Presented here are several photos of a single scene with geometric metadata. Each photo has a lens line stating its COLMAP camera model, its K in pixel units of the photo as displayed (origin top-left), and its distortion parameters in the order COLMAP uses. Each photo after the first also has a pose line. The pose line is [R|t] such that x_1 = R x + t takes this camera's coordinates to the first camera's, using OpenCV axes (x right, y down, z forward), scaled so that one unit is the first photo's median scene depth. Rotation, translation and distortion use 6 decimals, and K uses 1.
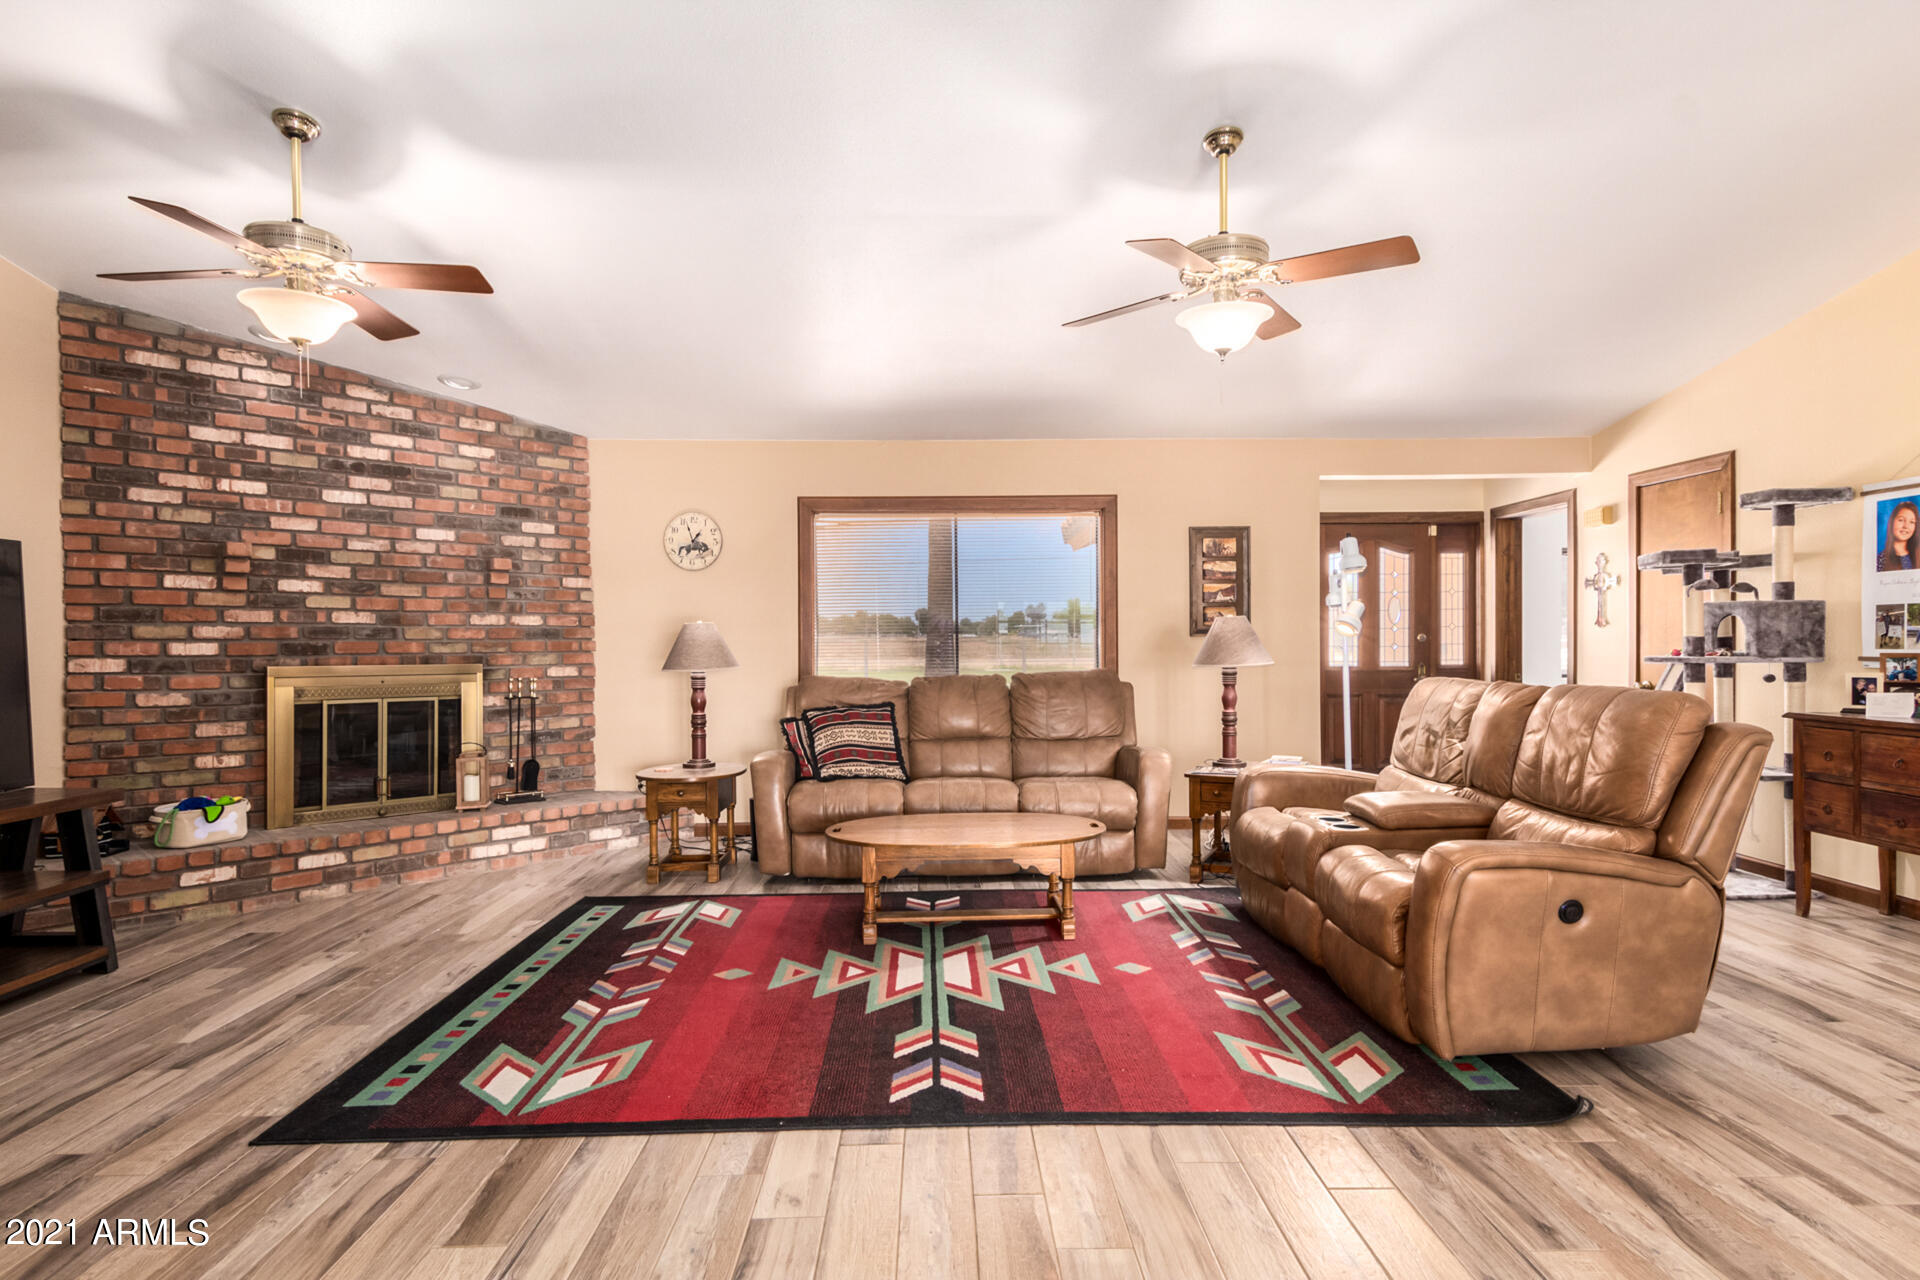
lens RADIAL K [[1022.1, 0, 961.7], [0, 1022.1, 649.4], [0, 0, 1]] dist [0.030968, 0.000757]
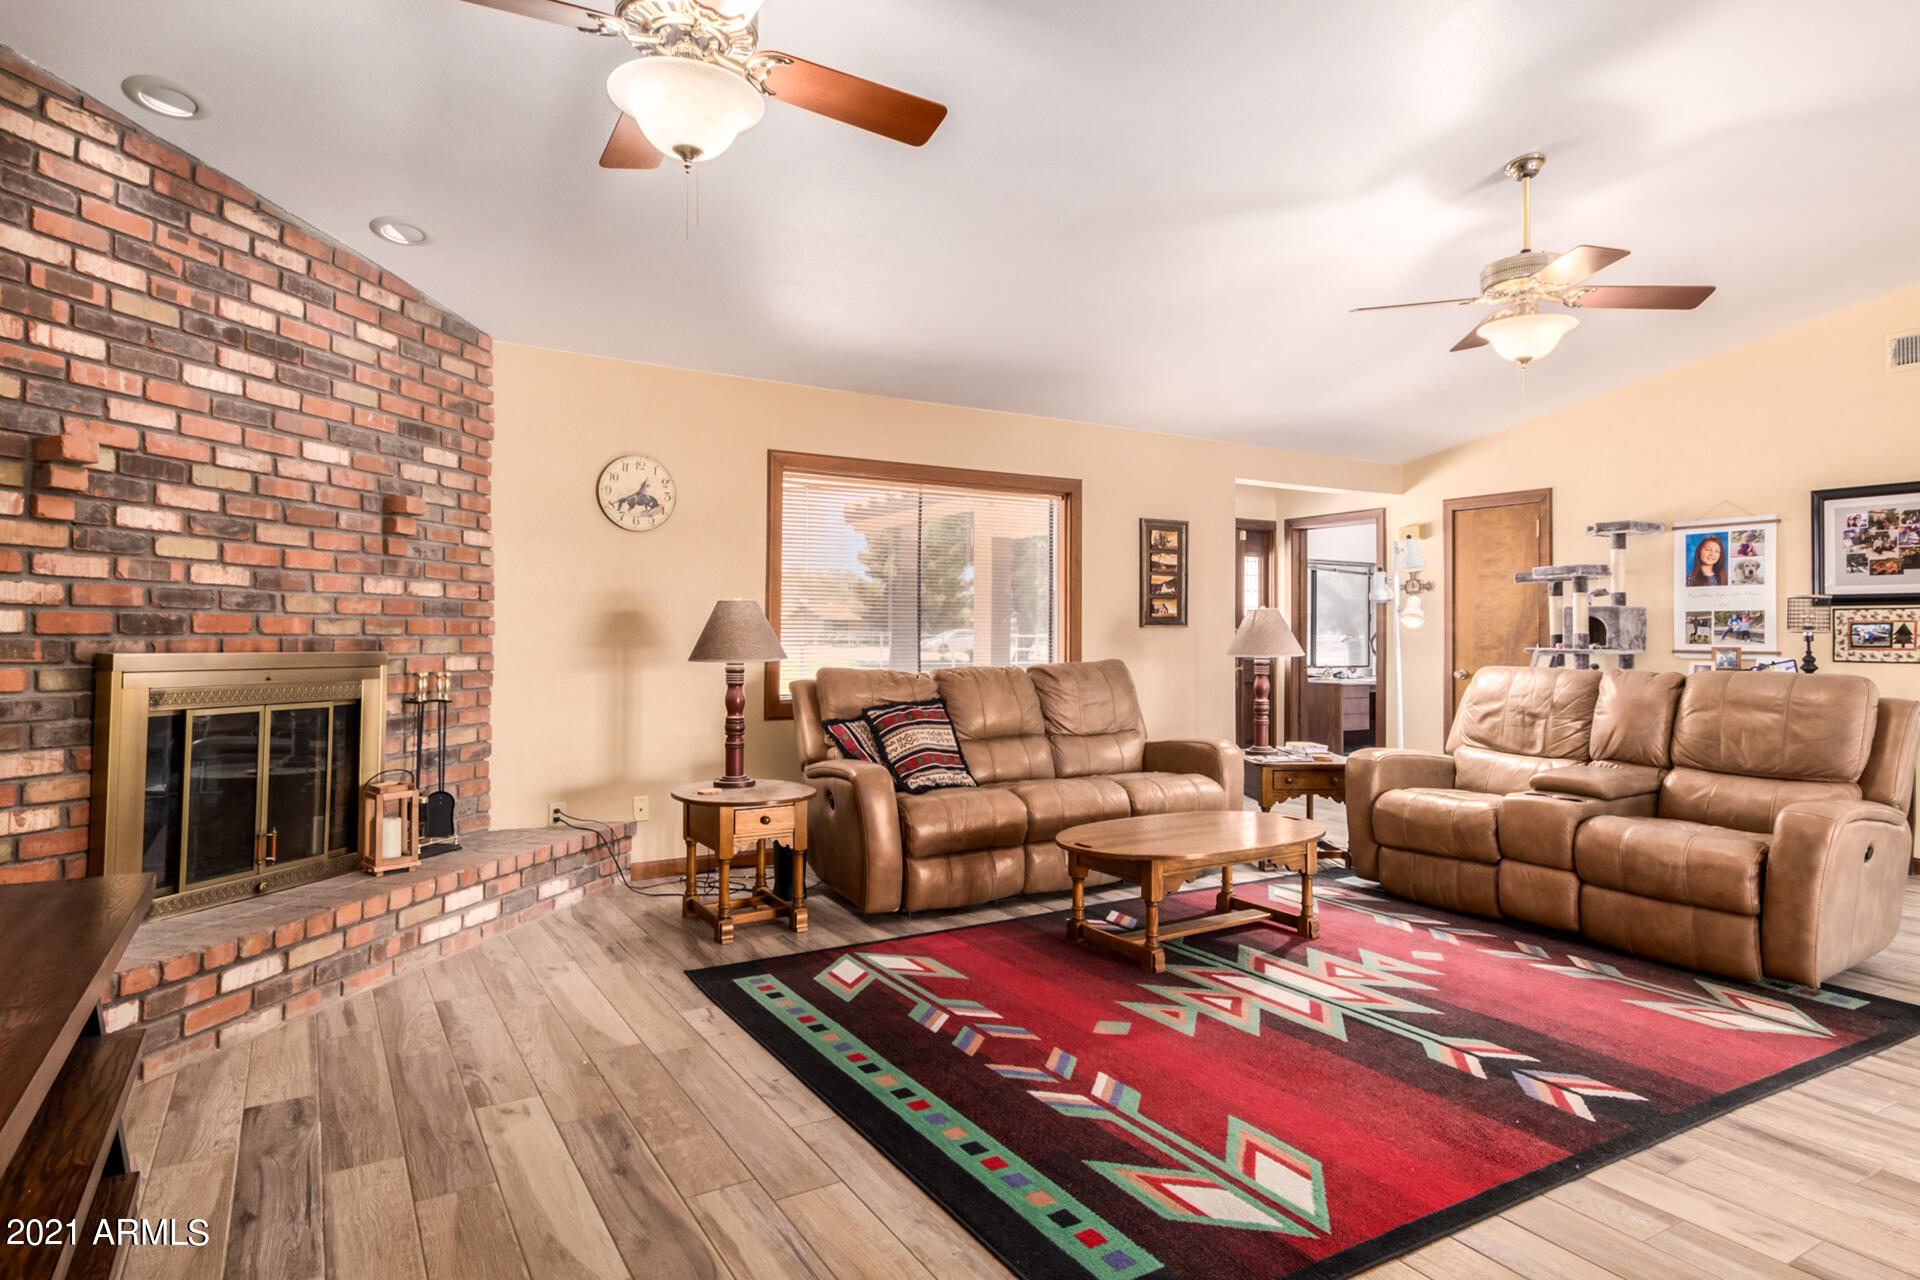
lens RADIAL K [[1073.2, 0, 977.1], [0, 1073.2, 617.6], [0, 0, 1]] dist [0.034793, -0.009945]
pose [[0.864908, 0.020418, 0.501514, -0.537882], [-0.007749, 0.999596, -0.027331, 0.009123], [-0.501870, 0.019753, 0.864718, 0.214918]]
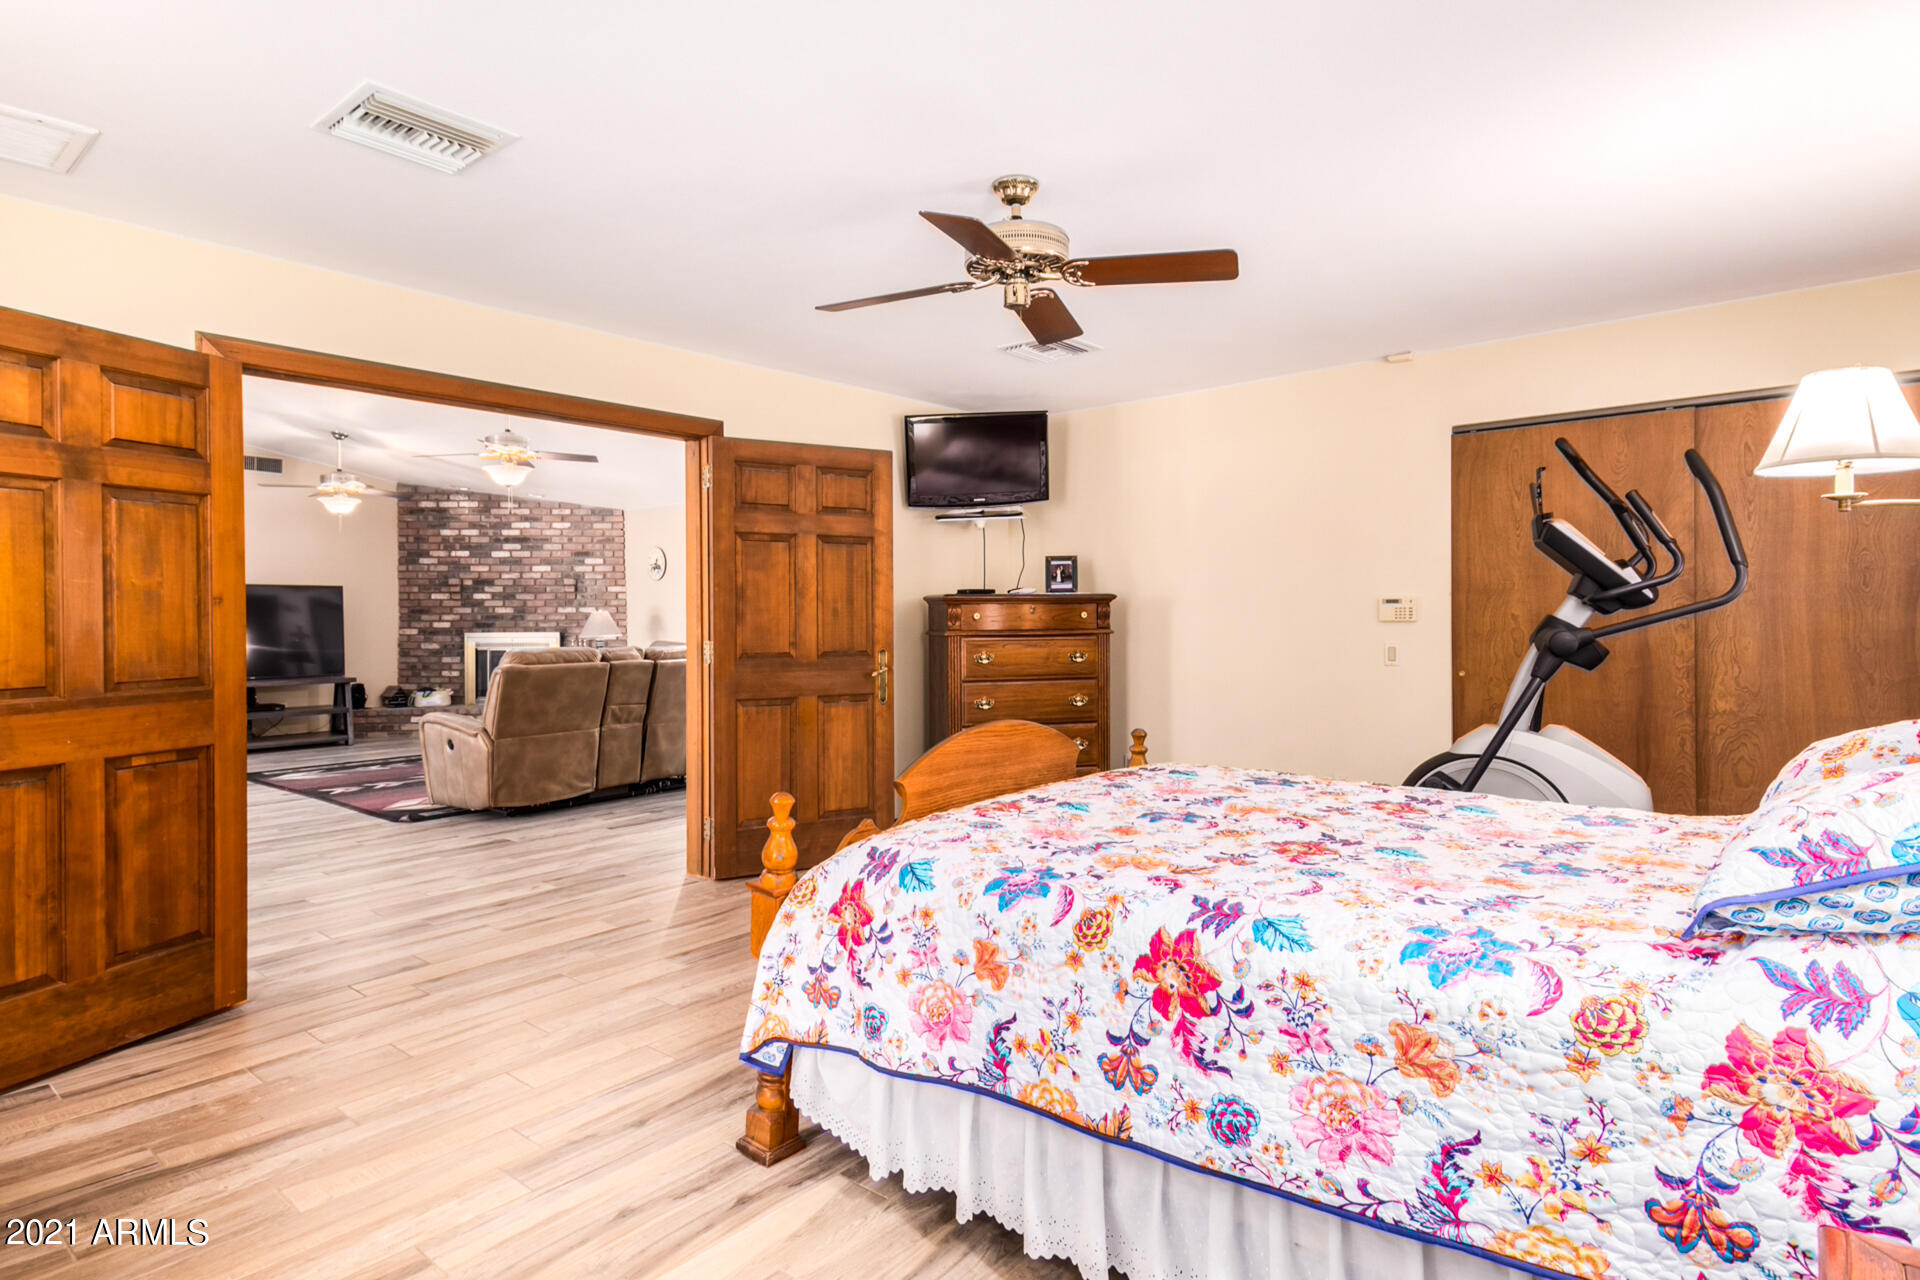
lens RADIAL K [[1032.6, 0, 959.7], [0, 1032.6, 617.0], [0, 0, 1]] dist [0.034748, 0.000296]
pose [[0.748031, -0.001984, -0.663661, 1.583636], [-0.001190, 0.999990, -0.004331, -0.008693], [0.663662, 0.004029, 0.748021, 0.019043]]
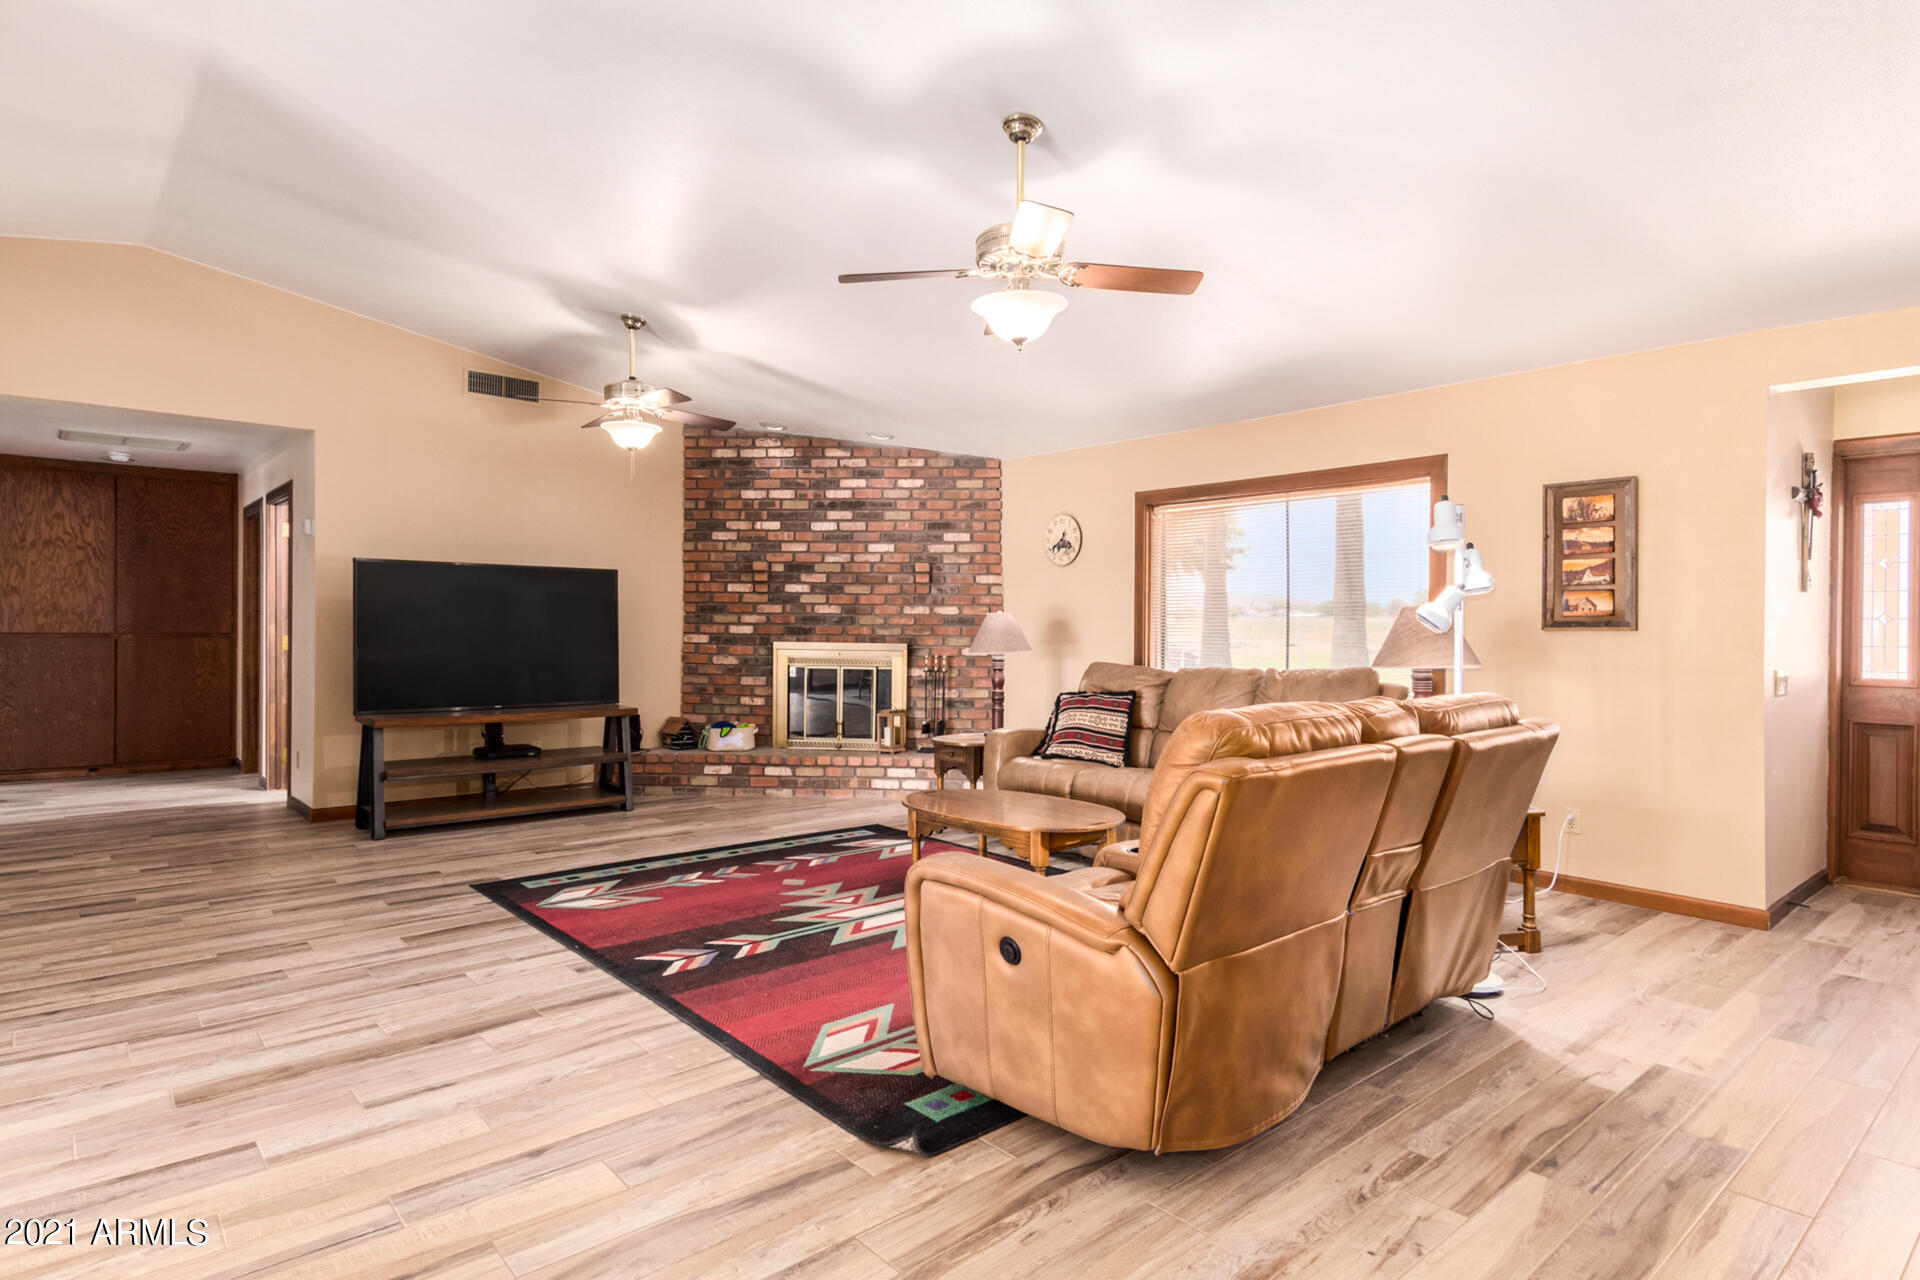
lens RADIAL K [[1044.5, 0, 951.2], [0, 1044.5, 626.7], [0, 0, 1]] dist [0.026027, 0.000677]
pose [[0.633336, 0.011159, -0.773797, 0.667819], [-0.017052, 0.999854, 0.000462, -0.010325], [0.773689, 0.012902, 0.633434, 0.215786]]
